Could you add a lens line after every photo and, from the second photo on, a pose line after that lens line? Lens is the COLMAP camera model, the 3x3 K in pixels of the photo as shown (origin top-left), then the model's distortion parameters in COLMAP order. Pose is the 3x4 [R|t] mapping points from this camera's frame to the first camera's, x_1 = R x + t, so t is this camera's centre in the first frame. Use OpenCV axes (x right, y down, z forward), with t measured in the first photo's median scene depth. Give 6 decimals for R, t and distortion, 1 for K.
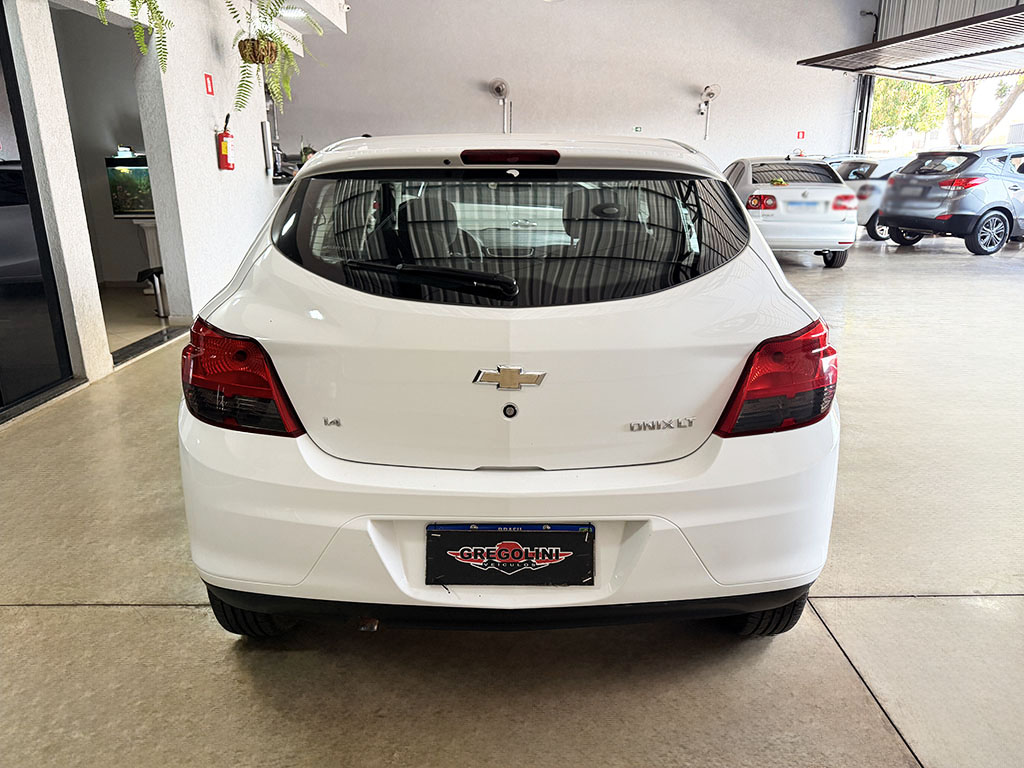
lens RADIAL K [[757.0, 0, 512.0], [0, 757.0, 384.0], [0, 0, 1]] dist [0.019696, -0.004748]
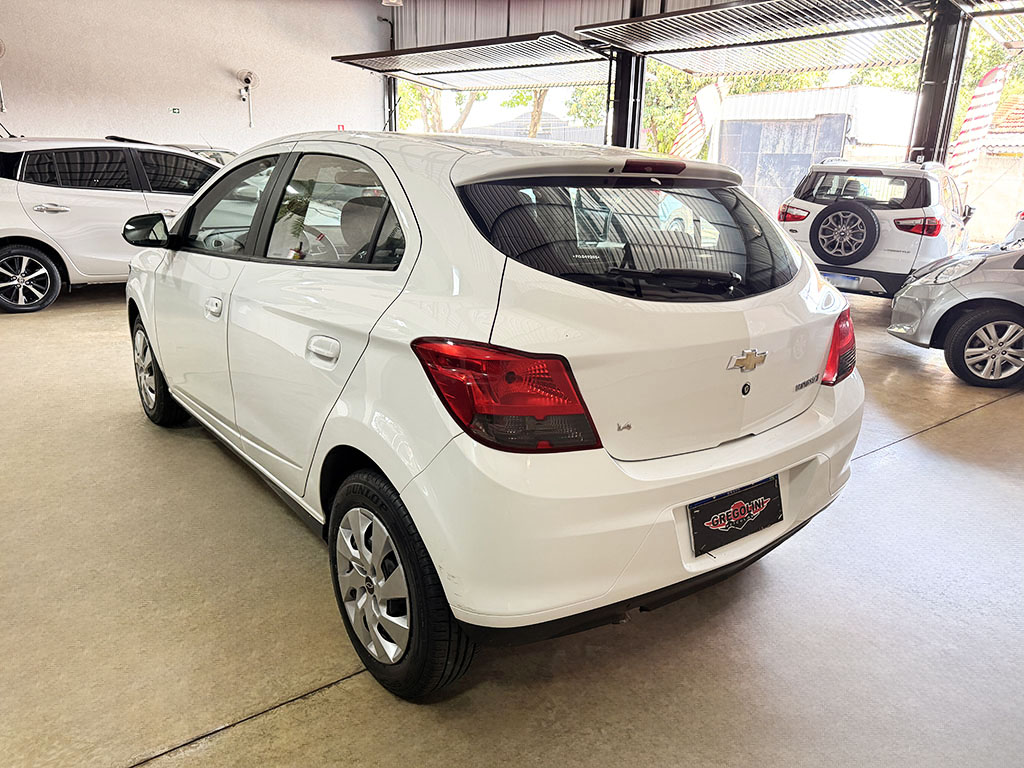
lens RADIAL K [[757.0, 0, 512.0], [0, 757.0, 384.0], [0, 0, 1]] dist [0.019696, -0.004748]
pose [[0.791326, -0.145543, 0.593818, -0.864933], [0.136135, 0.988814, 0.060940, -0.081240], [-0.596045, 0.032616, 0.802288, 0.244439]]
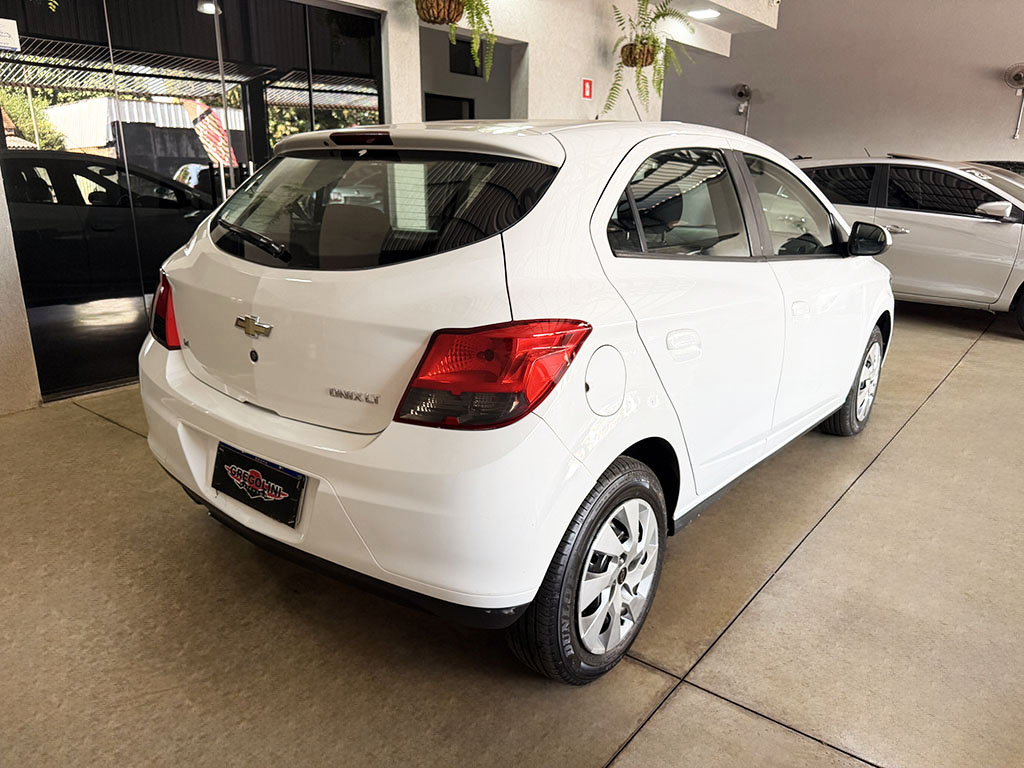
lens RADIAL K [[757.0, 0, 512.0], [0, 757.0, 384.0], [0, 0, 1]] dist [0.019696, -0.004748]
pose [[0.772699, 0.185826, -0.606964, 0.893136], [-0.188664, 0.980212, 0.059919, -0.058006], [0.606088, 0.068212, 0.792467, 0.285985]]
